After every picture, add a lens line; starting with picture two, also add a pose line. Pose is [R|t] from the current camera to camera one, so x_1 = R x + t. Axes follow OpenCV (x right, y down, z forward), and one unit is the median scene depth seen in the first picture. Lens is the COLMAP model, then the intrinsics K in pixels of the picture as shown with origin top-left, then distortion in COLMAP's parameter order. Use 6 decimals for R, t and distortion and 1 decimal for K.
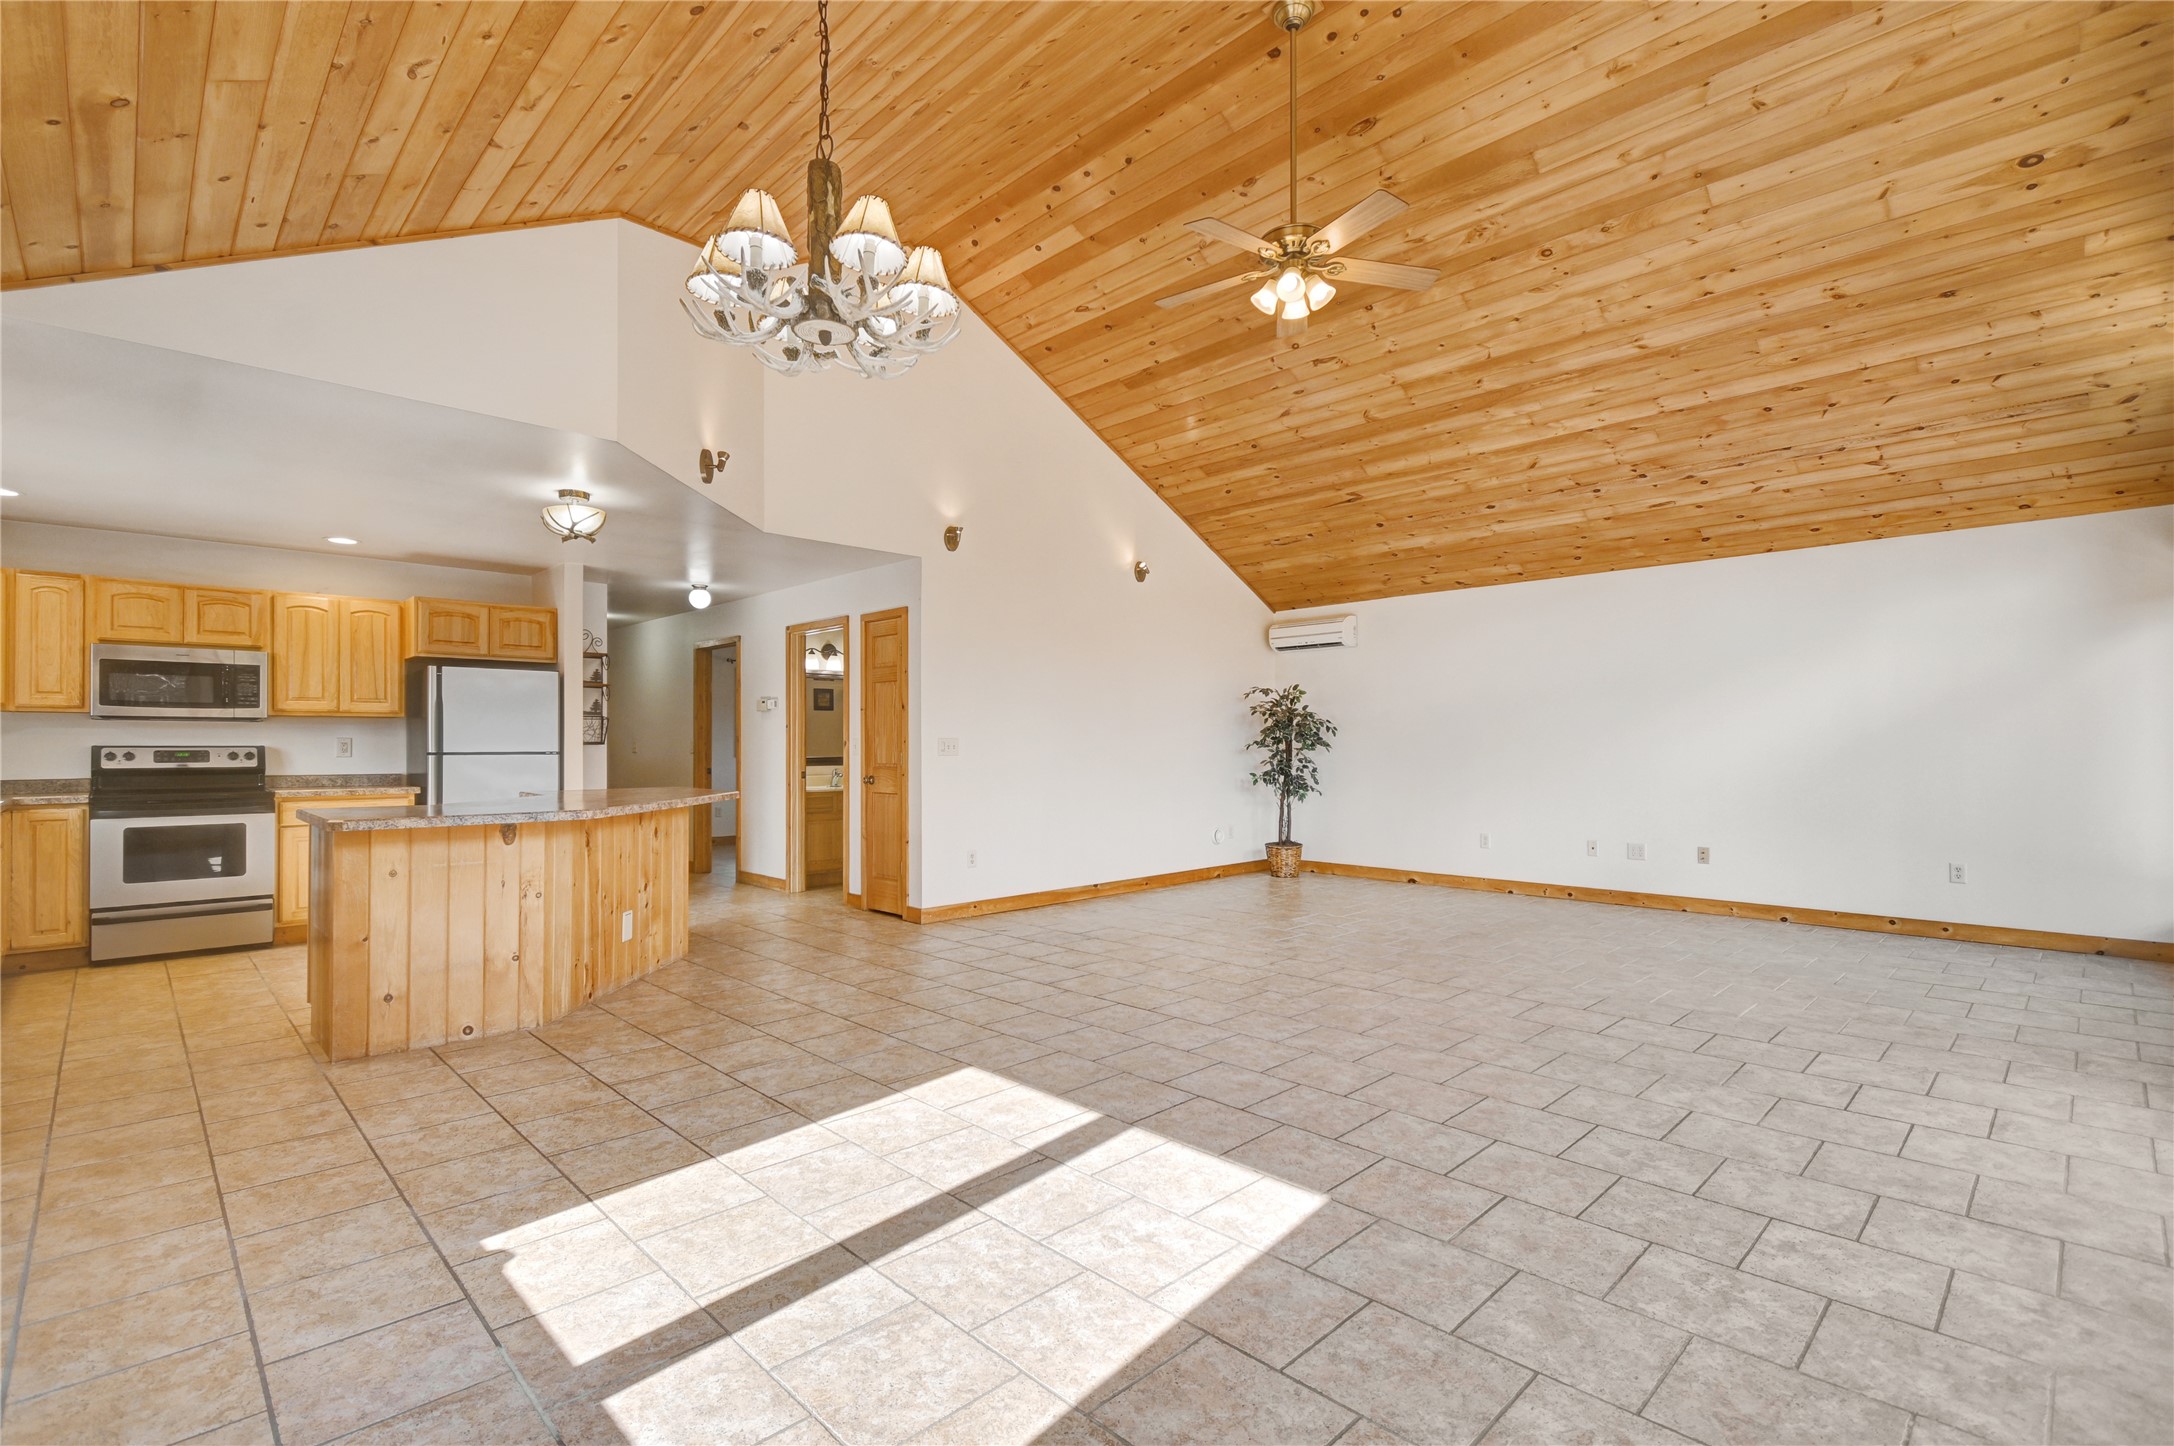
lens RADIAL K [[986.8, 0, 1088.2], [0, 986.8, 740.3], [0, 0, 1]] dist [0.008745, -0.004346]
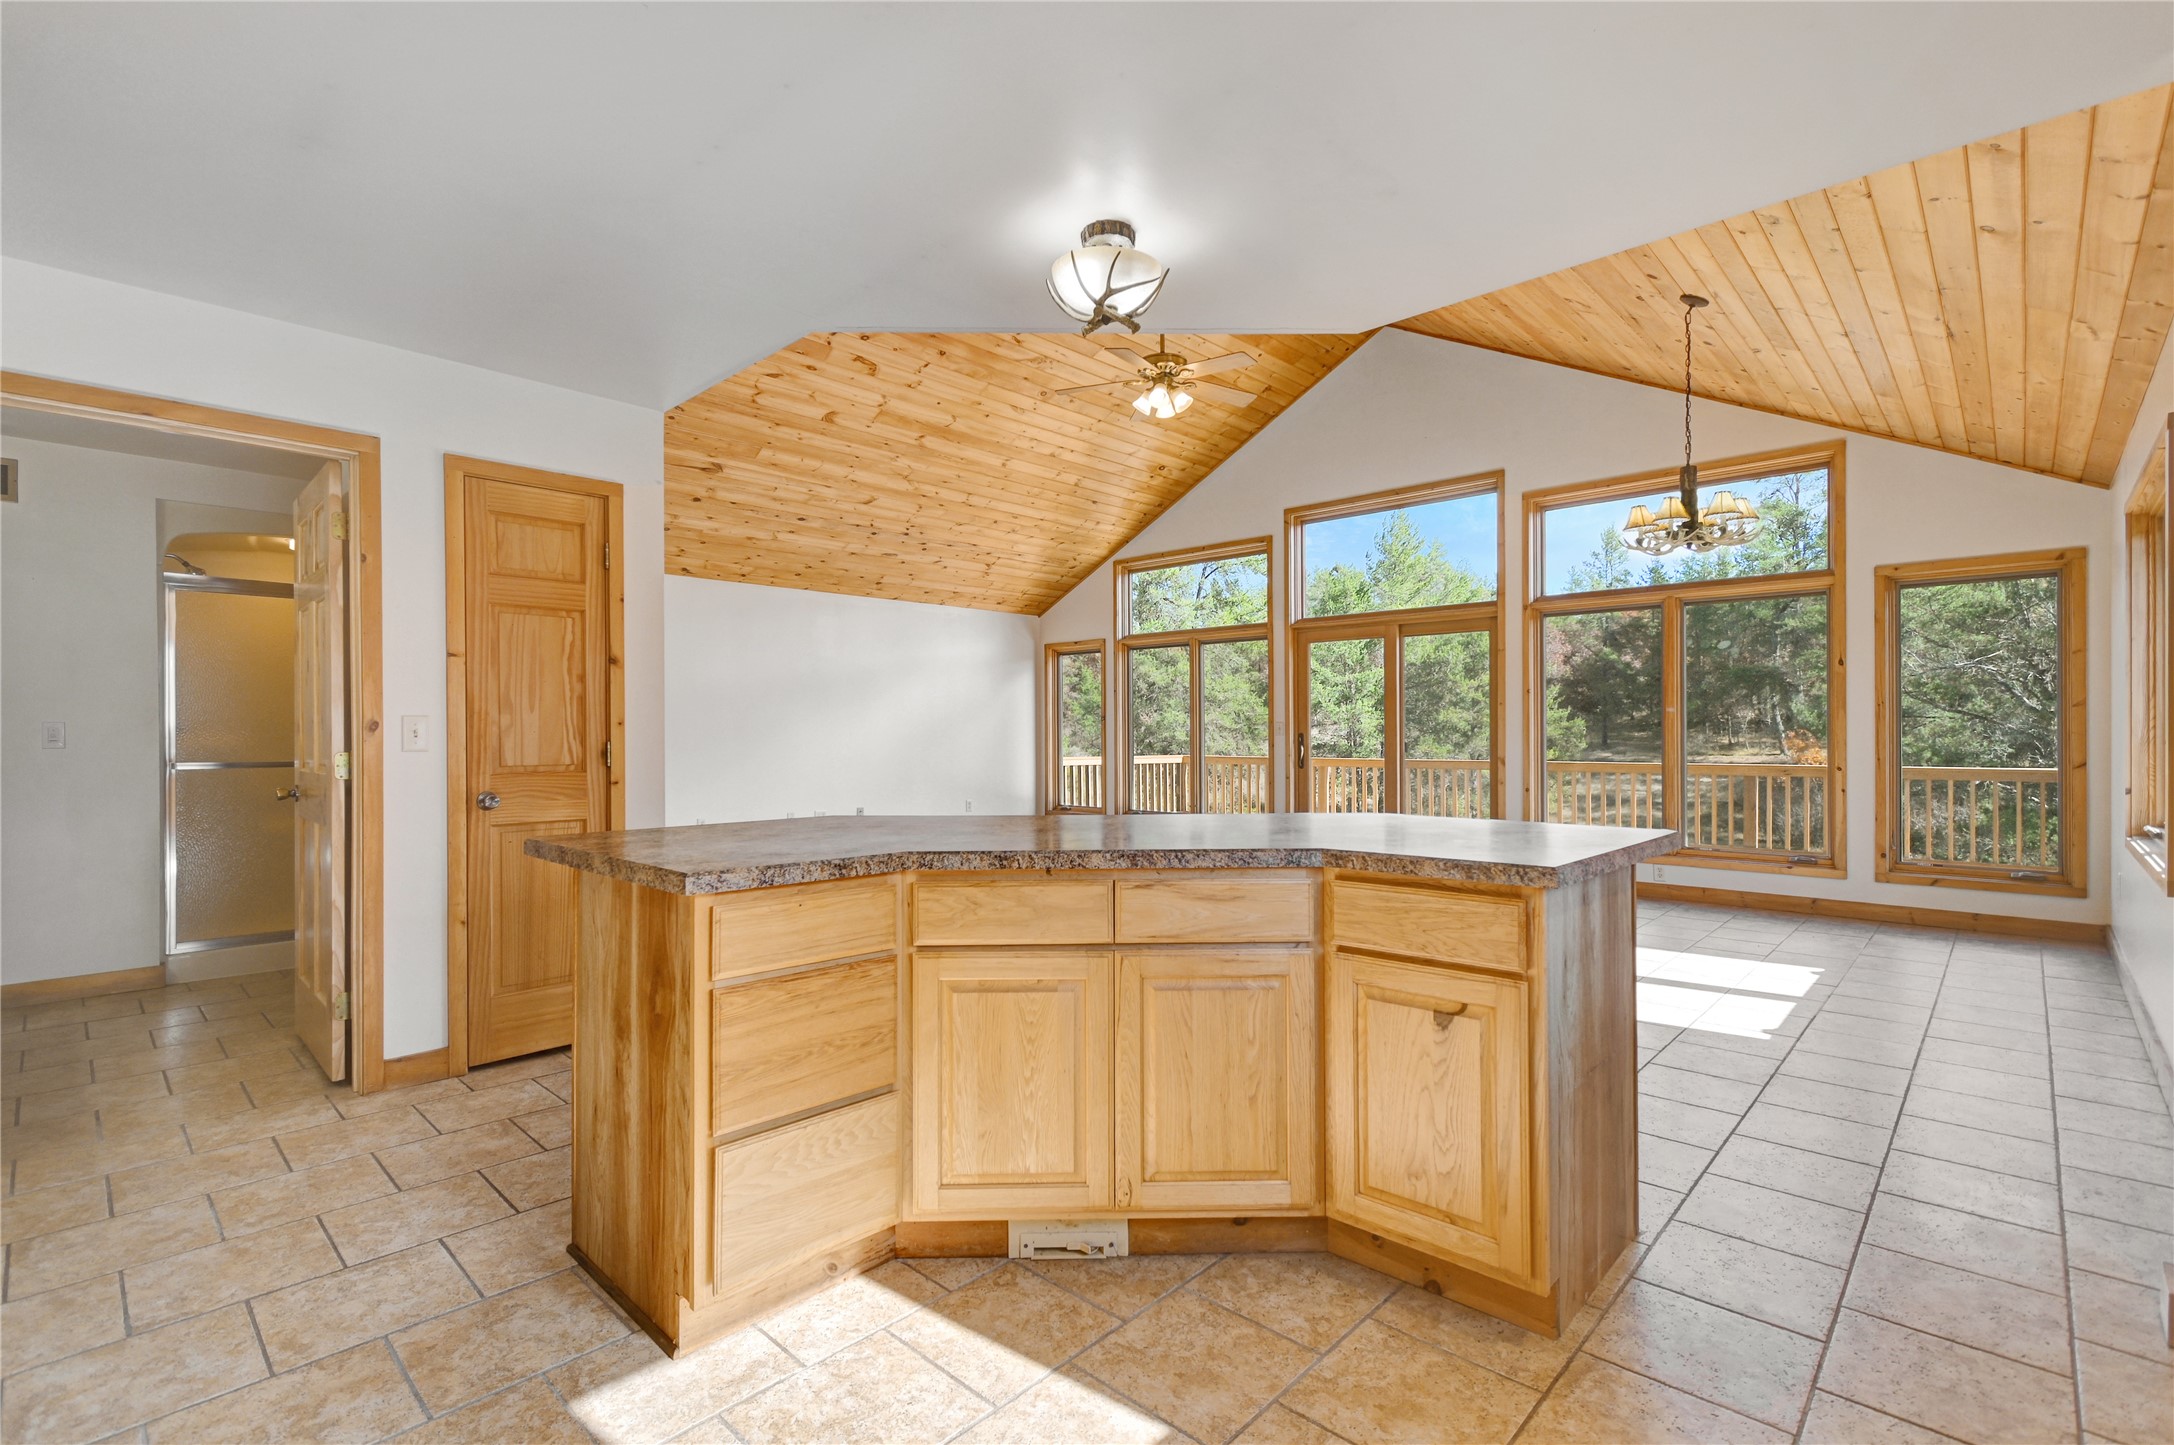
lens RADIAL K [[991.3, 0, 1092.2], [0, 991.3, 721.4], [0, 0, 1]] dist [0.003703, -0.000044]
pose [[-0.045460, 0.012505, 0.998888, -0.894683], [-0.001645, 0.999919, -0.012593, 0.008285], [-0.998965, -0.002216, -0.045436, 0.890410]]
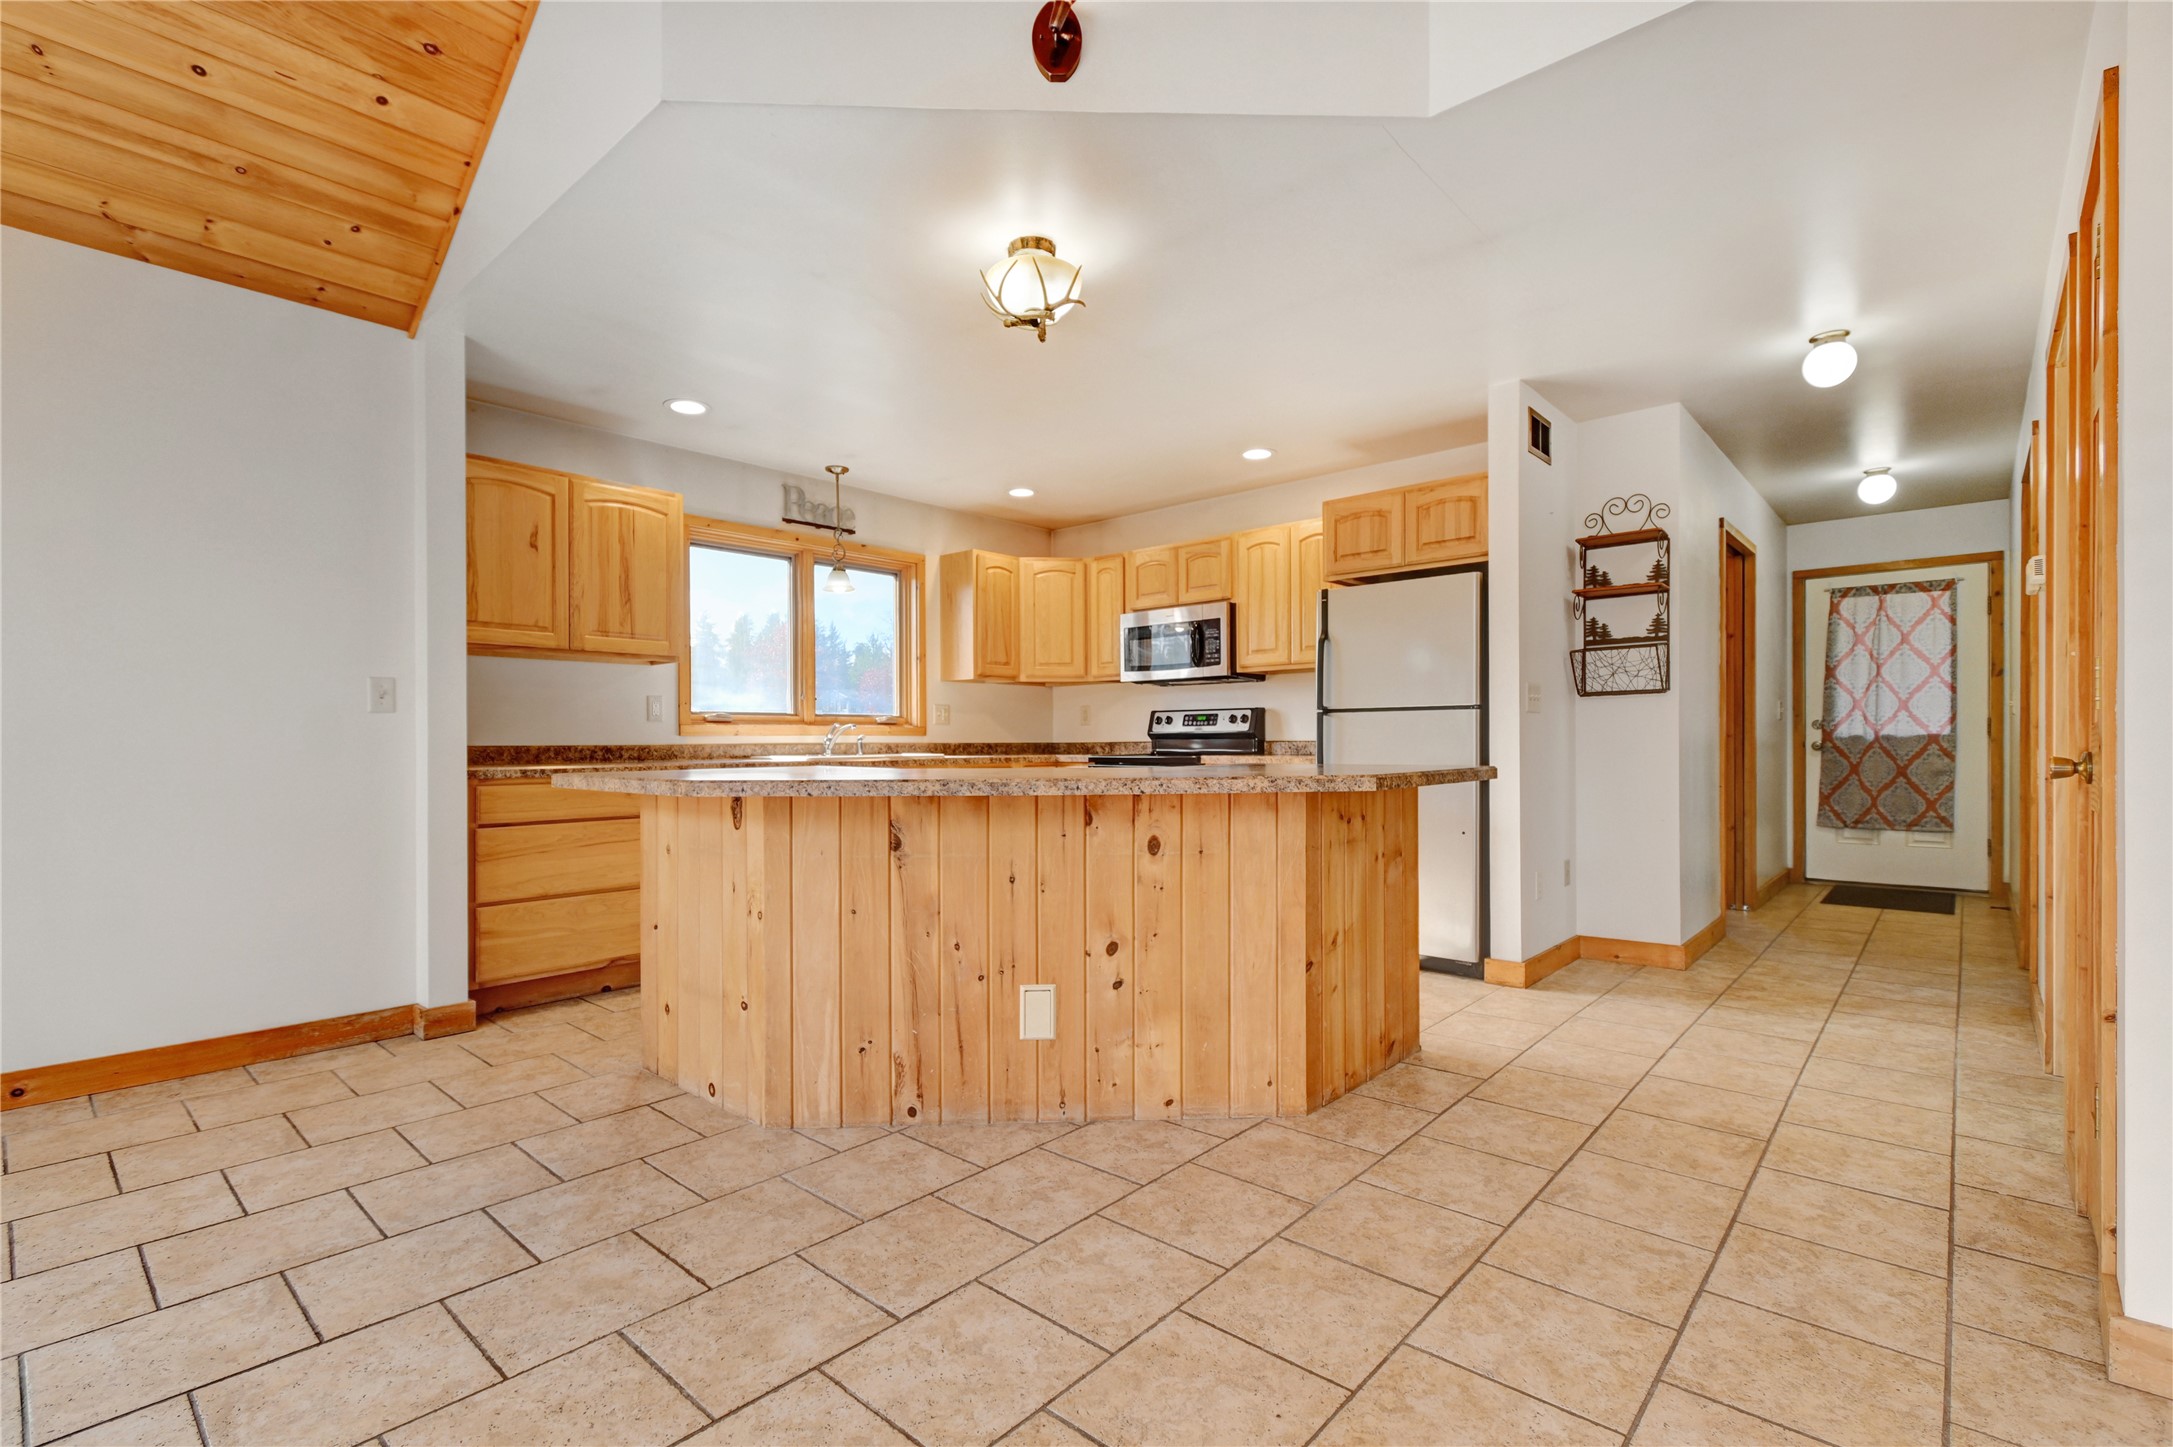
lens RADIAL K [[986.3, 0, 1087.7], [0, 986.3, 740.8], [0, 0, 1]] dist [0.008745, -0.004346]
pose [[0.069272, 0.000857, -0.997597, 0.057472], [0.011762, 0.999929, 0.001676, 0.035311], [0.997529, -0.011849, 0.069257, 0.854622]]
